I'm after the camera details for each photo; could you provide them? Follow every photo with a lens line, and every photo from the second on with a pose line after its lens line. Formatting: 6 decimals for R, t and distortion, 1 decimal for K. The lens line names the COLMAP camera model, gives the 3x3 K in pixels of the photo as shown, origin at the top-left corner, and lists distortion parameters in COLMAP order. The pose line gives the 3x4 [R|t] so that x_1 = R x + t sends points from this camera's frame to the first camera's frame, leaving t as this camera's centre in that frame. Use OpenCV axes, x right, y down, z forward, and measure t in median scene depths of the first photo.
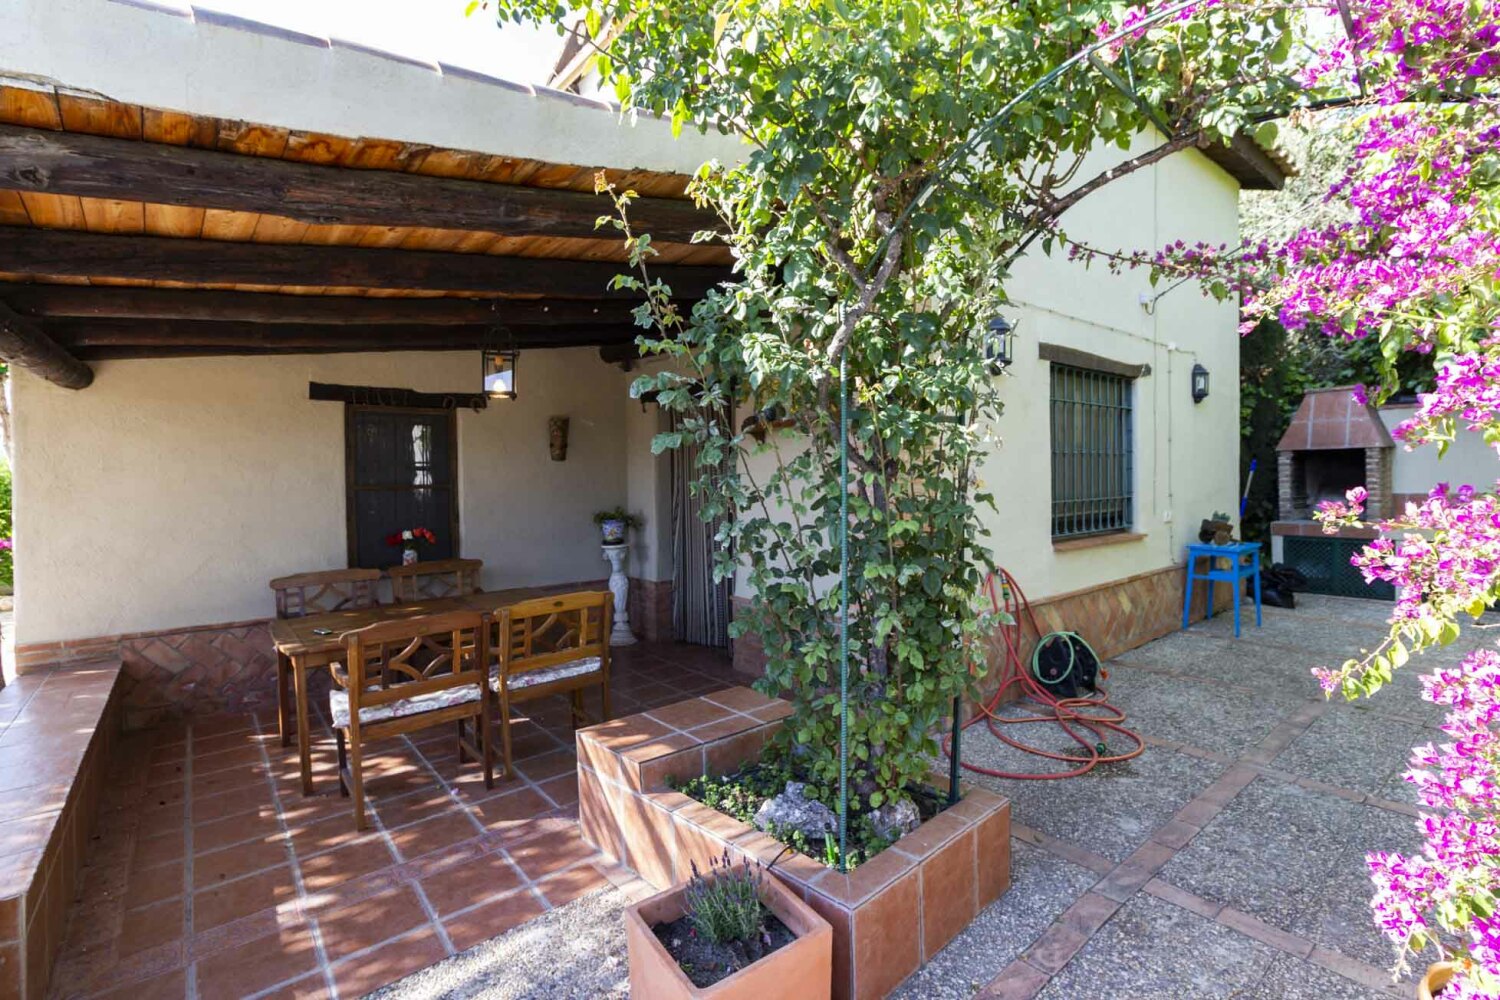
lens RADIAL K [[685.8, 0, 756.6], [0, 685.8, 487.5], [0, 0, 1]] dist [0.001568, 0.000415]
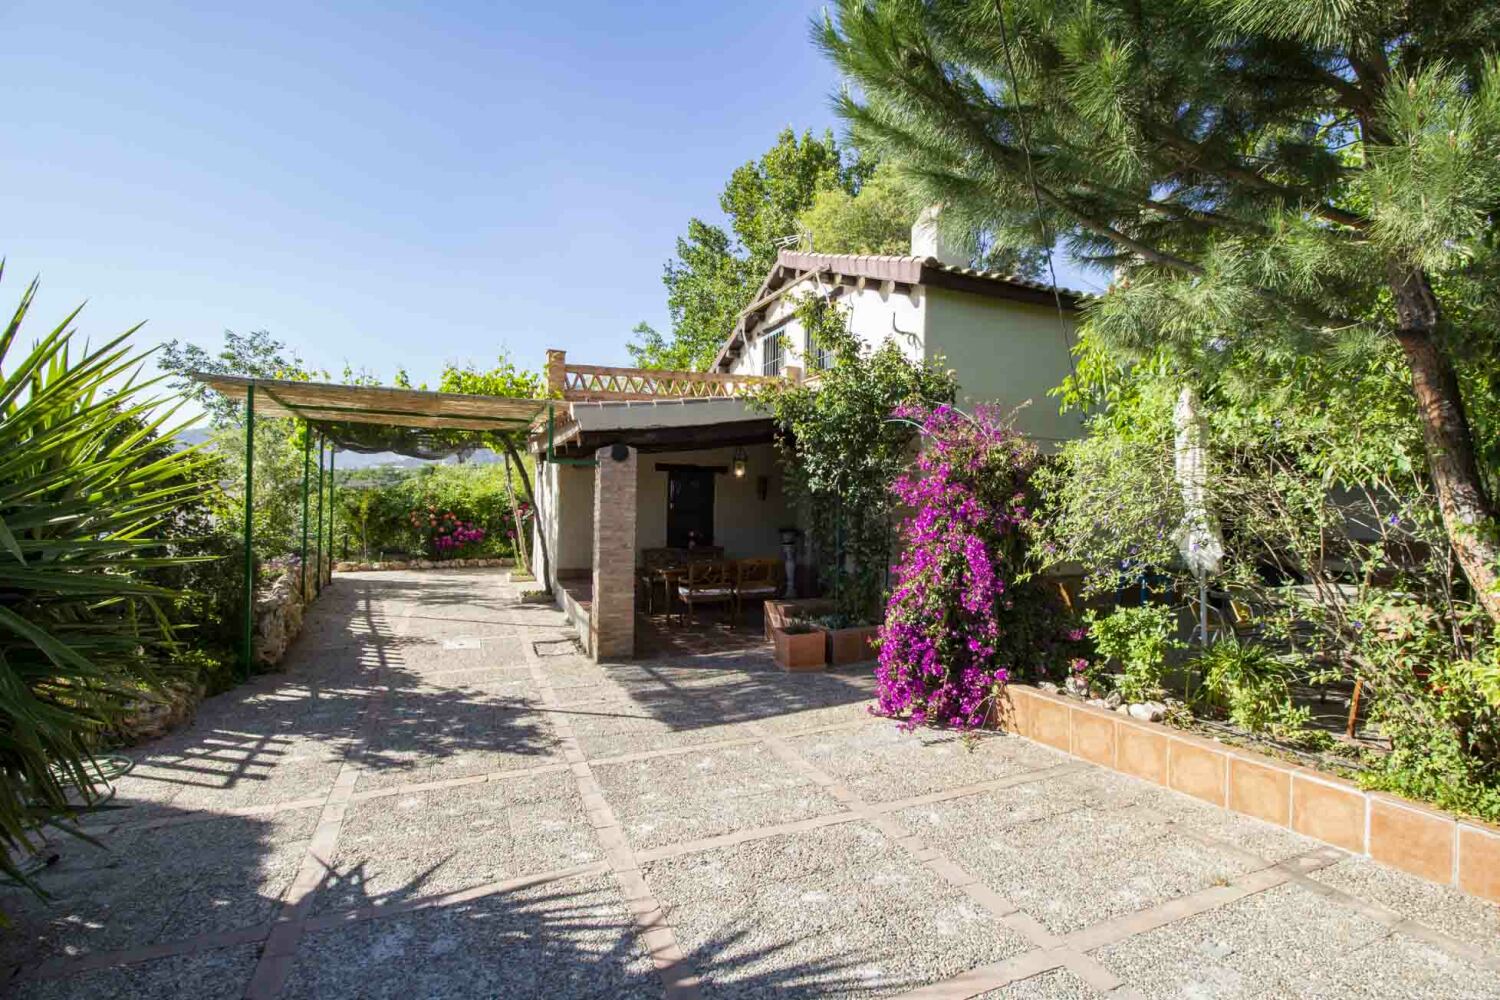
lens RADIAL K [[685.8, 0, 756.6], [0, 685.8, 487.5], [0, 0, 1]] dist [0.001568, 0.000415]
pose [[0.957871, 0.024351, -0.286164, 0.296704], [-0.033354, 0.999089, -0.026627, -0.025266], [0.285255, 0.035050, 0.957811, -1.018944]]
